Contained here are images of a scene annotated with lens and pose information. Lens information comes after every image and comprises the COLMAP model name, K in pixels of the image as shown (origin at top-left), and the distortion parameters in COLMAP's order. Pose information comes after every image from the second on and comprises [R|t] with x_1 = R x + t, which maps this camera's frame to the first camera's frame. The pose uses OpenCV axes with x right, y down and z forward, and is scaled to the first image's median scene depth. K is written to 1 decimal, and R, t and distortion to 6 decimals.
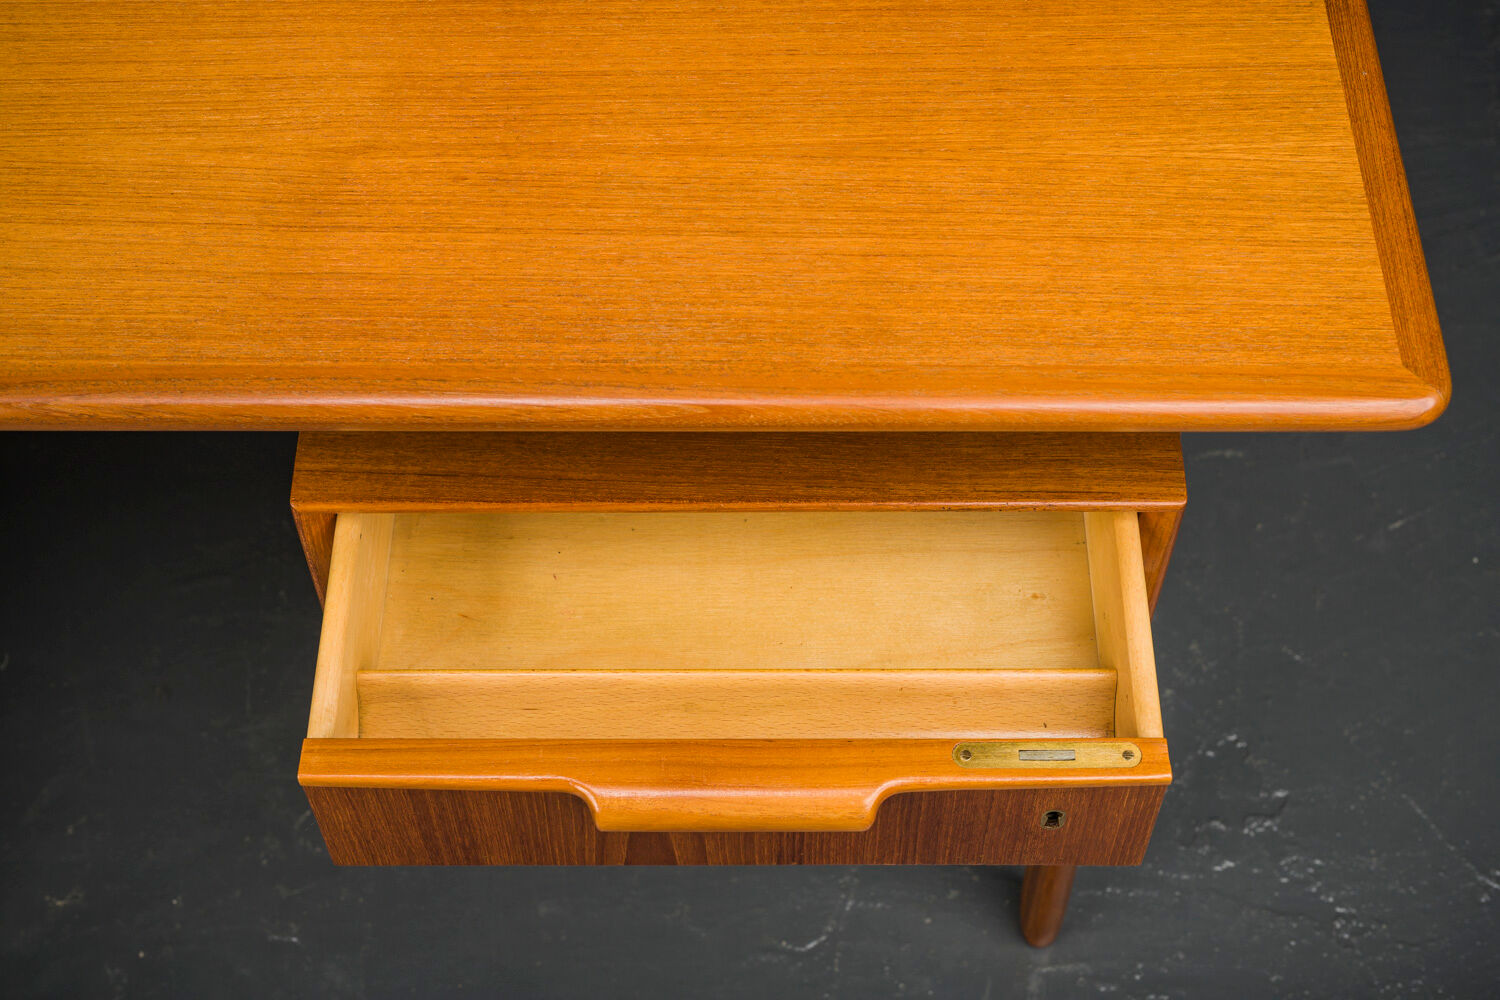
lens RADIAL K [[2327.2, 0, 741.3], [0, 2327.2, 514.1], [0, 0, 1]] dist [0.009916, 0.000000]
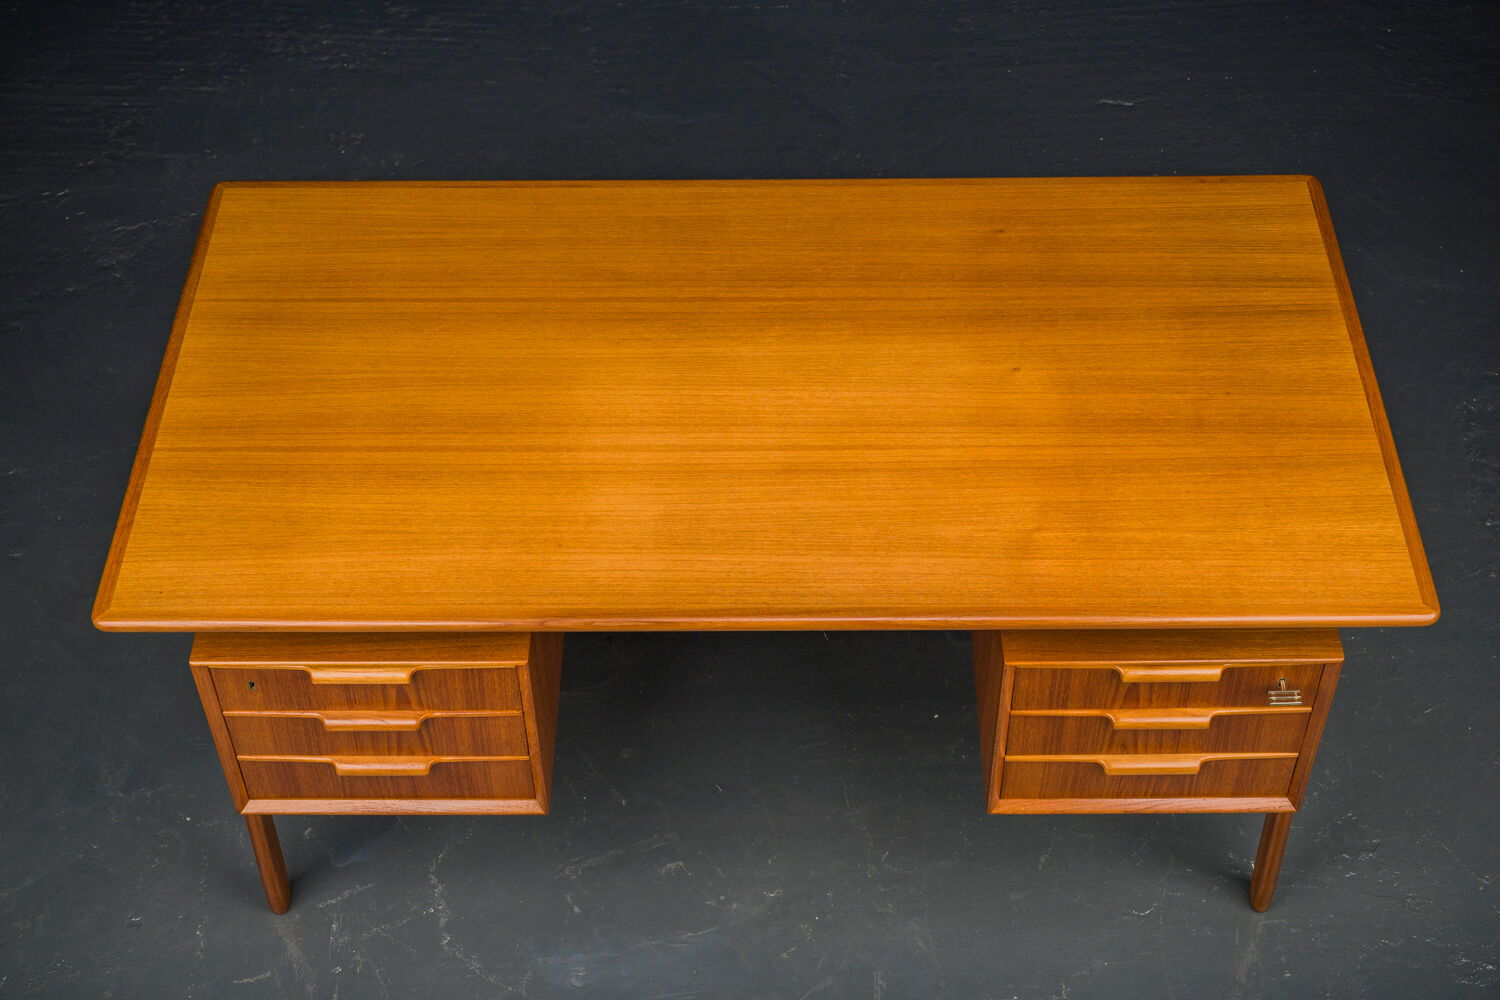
lens RADIAL K [[2327.2, 0, 760.6], [0, 2327.2, 492.1], [0, 0, 1]] dist [0.009916, 0.000000]
pose [[0.999944, -0.008904, -0.005687, -0.472199], [0.007918, 0.987959, -0.154511, 0.219100], [0.006994, 0.154458, 0.987975, -1.709784]]
